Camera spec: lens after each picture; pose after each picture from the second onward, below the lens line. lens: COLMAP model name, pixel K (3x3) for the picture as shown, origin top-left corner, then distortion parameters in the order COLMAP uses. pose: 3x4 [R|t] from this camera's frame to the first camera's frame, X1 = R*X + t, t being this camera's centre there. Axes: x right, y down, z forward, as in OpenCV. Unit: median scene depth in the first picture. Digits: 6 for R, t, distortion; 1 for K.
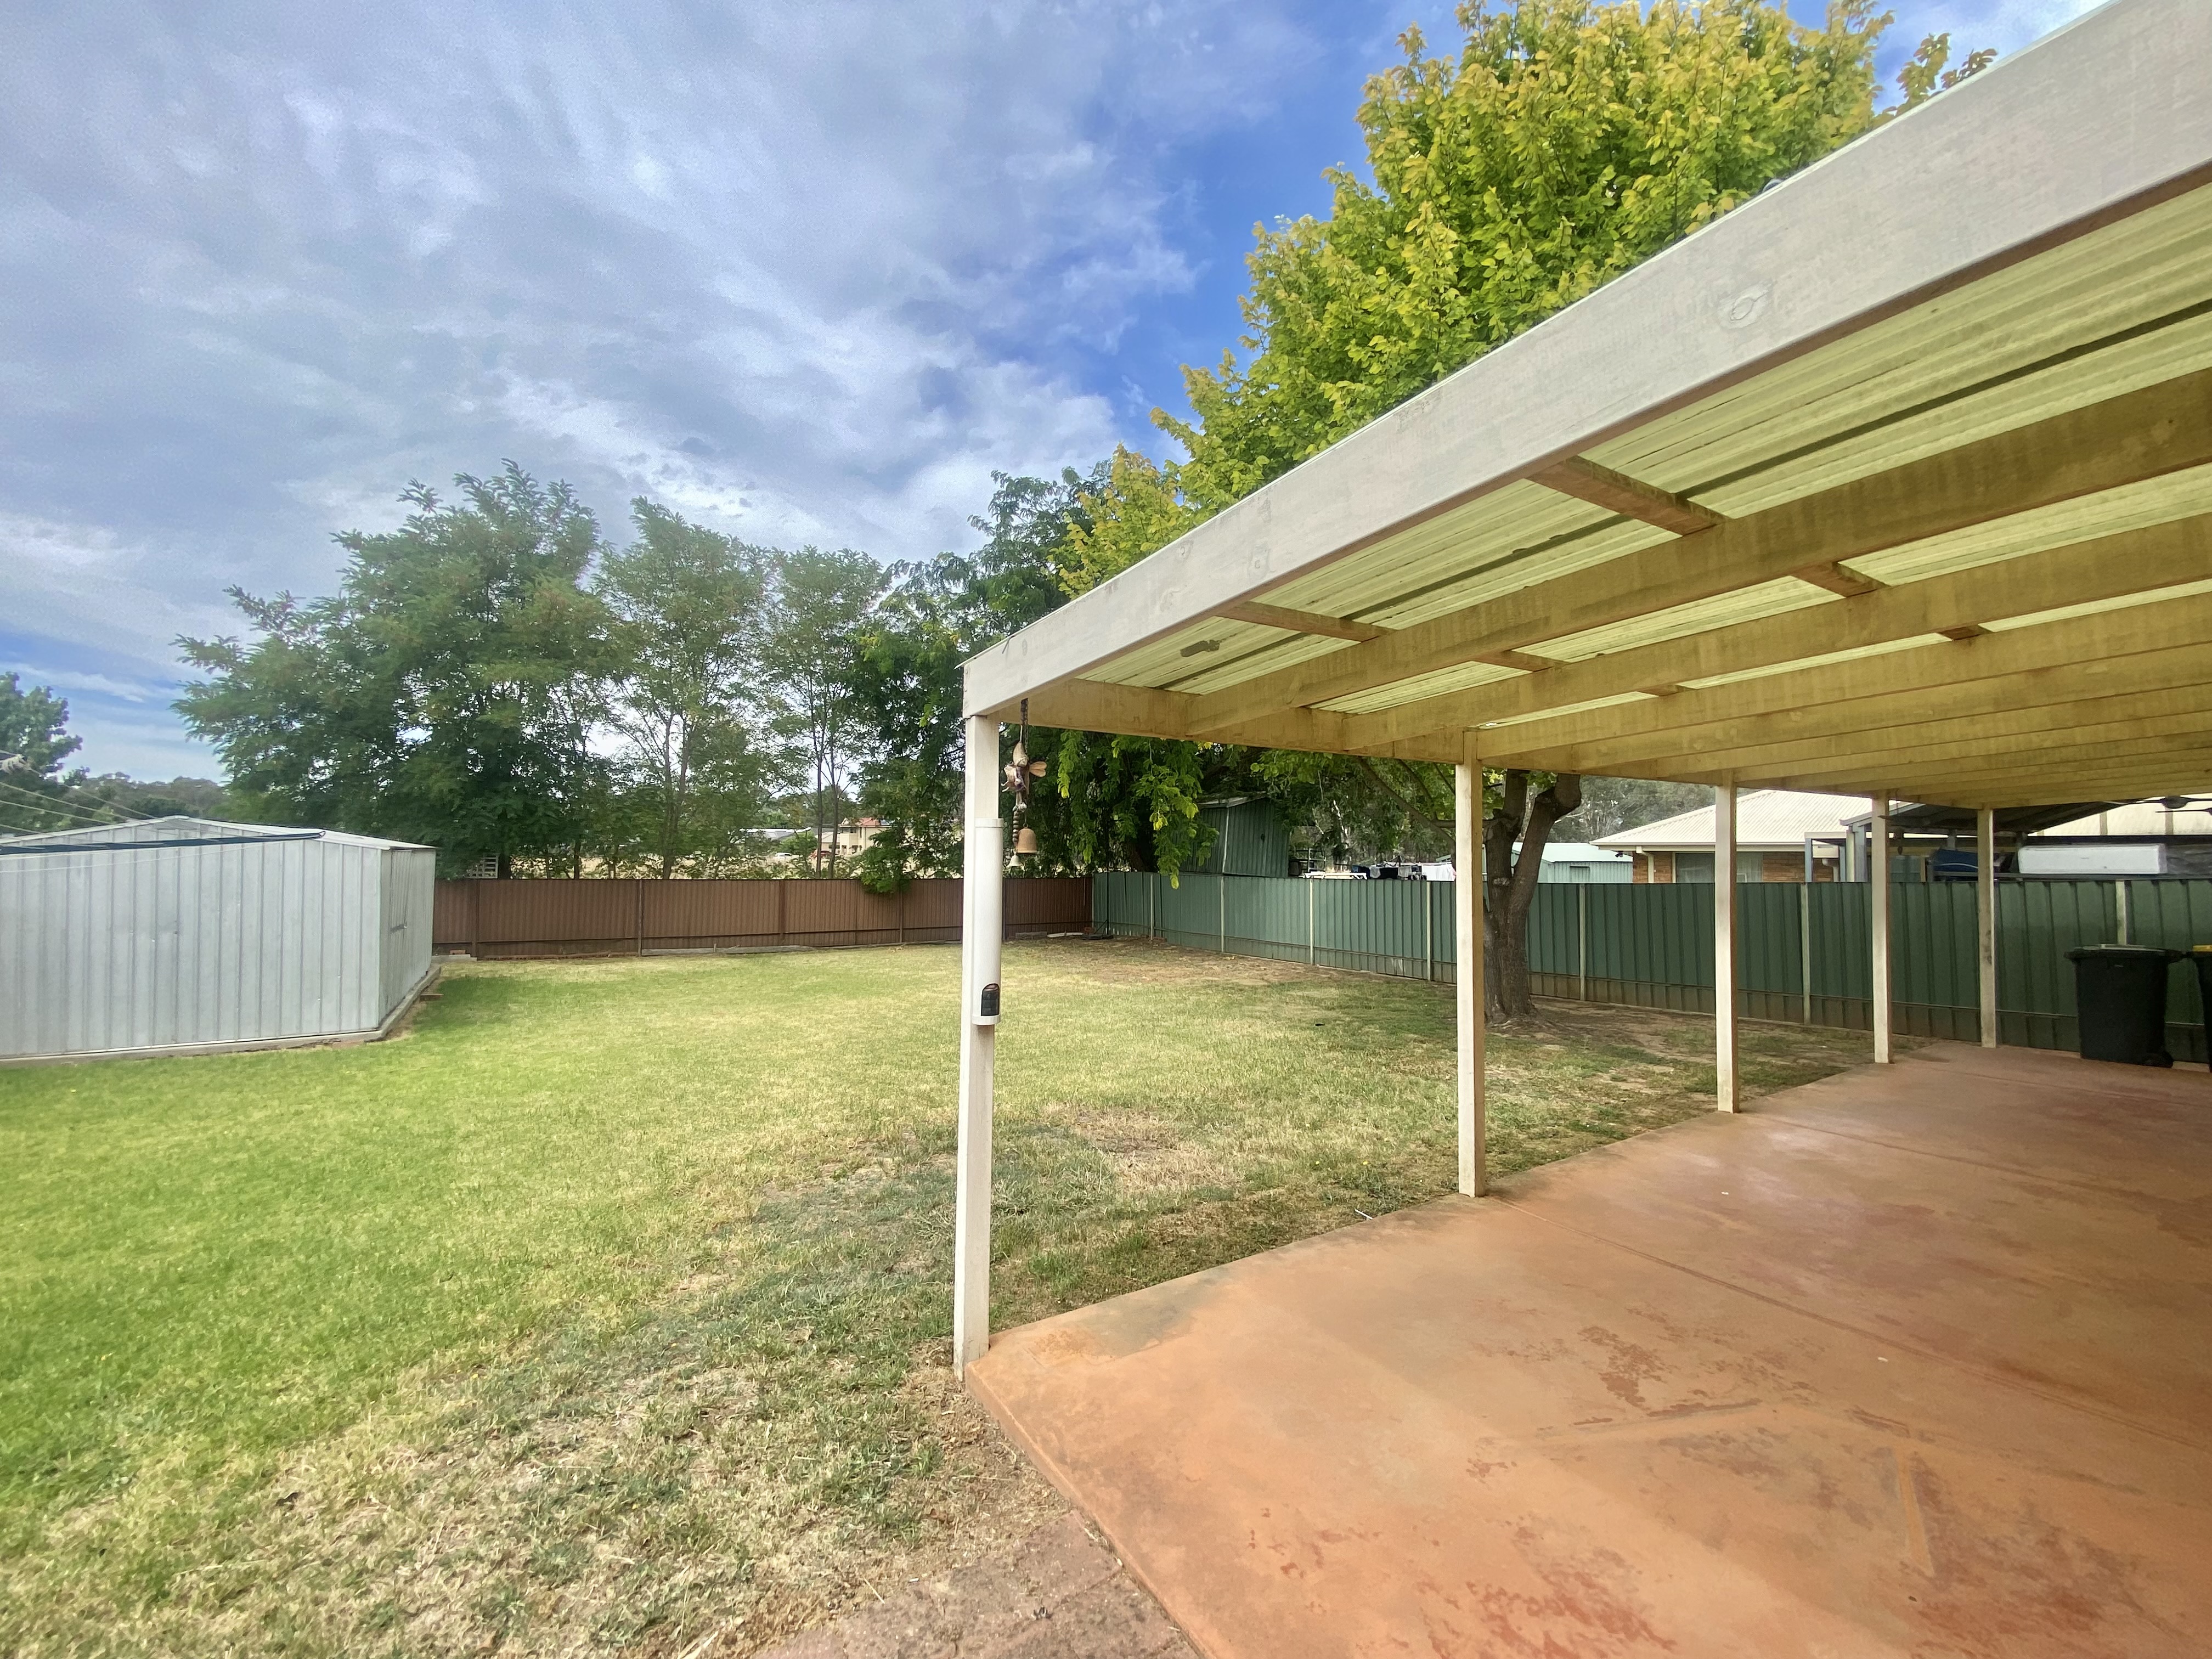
lens RADIAL K [[894.7, 0, 1100.2], [0, 894.7, 820.1], [0, 0, 1]] dist [-0.004174, -0.008445]
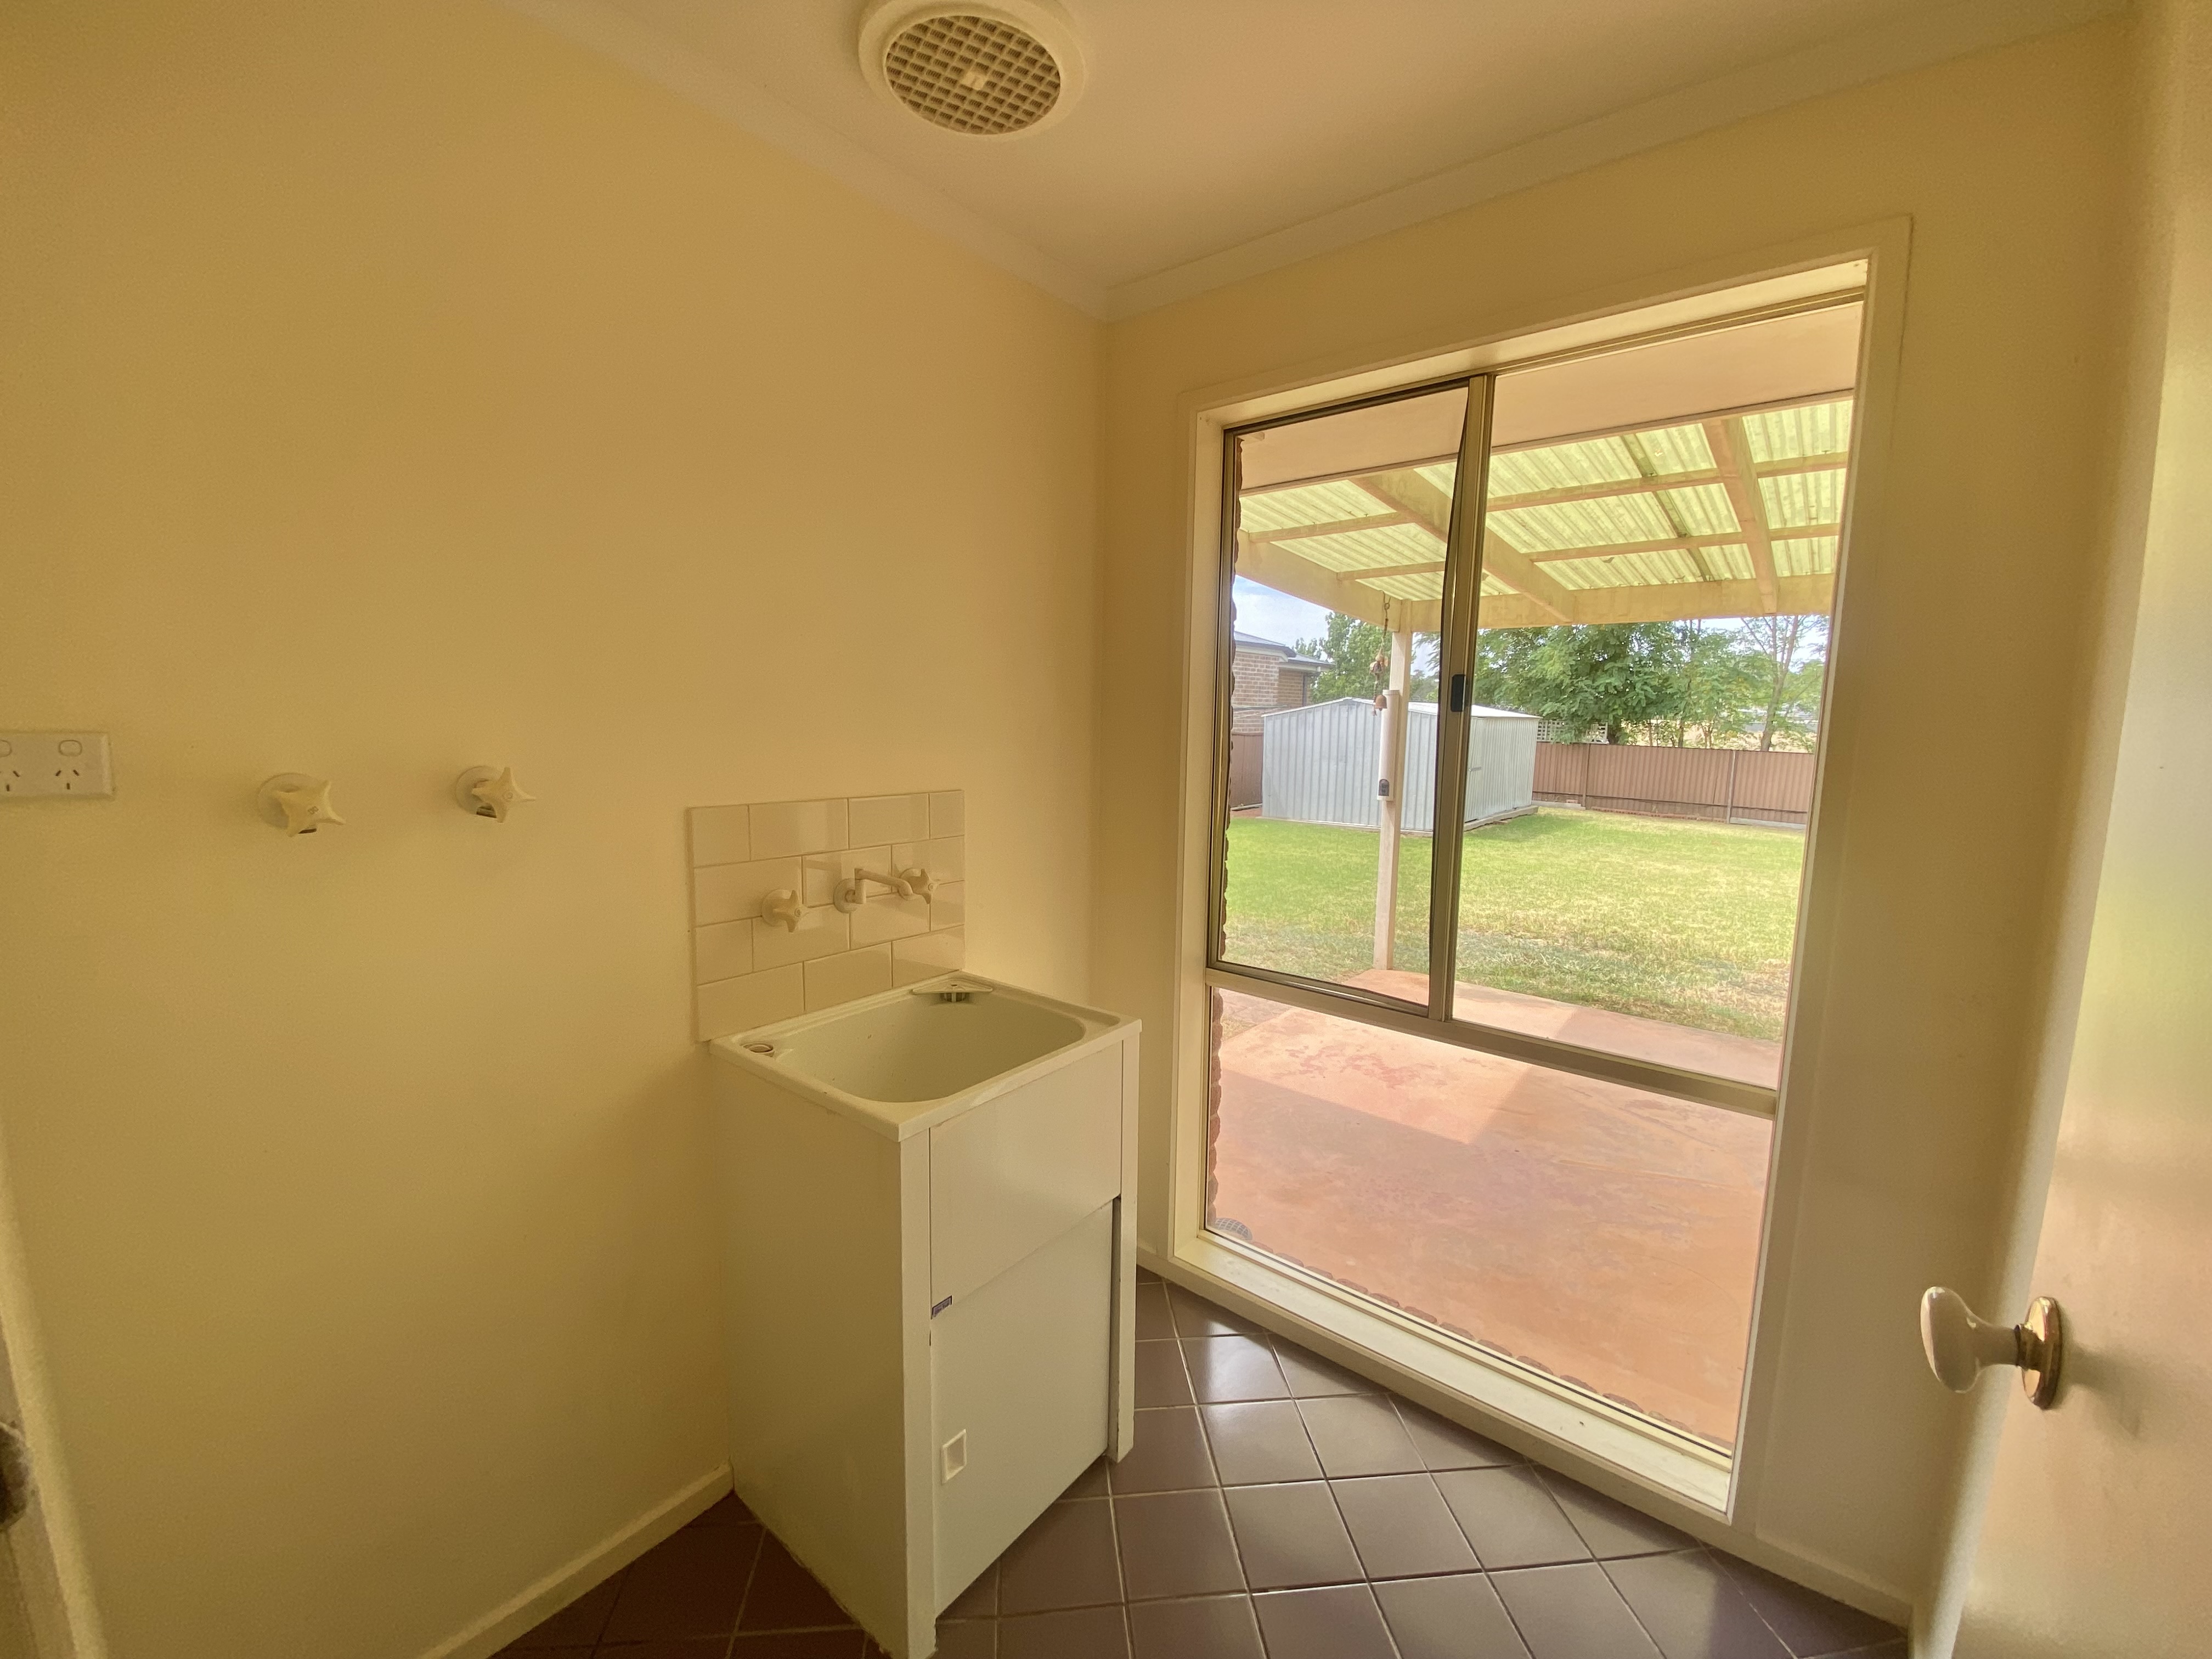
lens RADIAL K [[894.7, 0, 1099.1], [0, 894.7, 836.9], [0, 0, 1]] dist [-0.004174, -0.008445]
pose [[0.317054, 0.124913, -0.940145, 0.536380], [0.024865, 0.989853, 0.139903, 0.008734], [0.948082, -0.067733, 0.310731, -0.062639]]
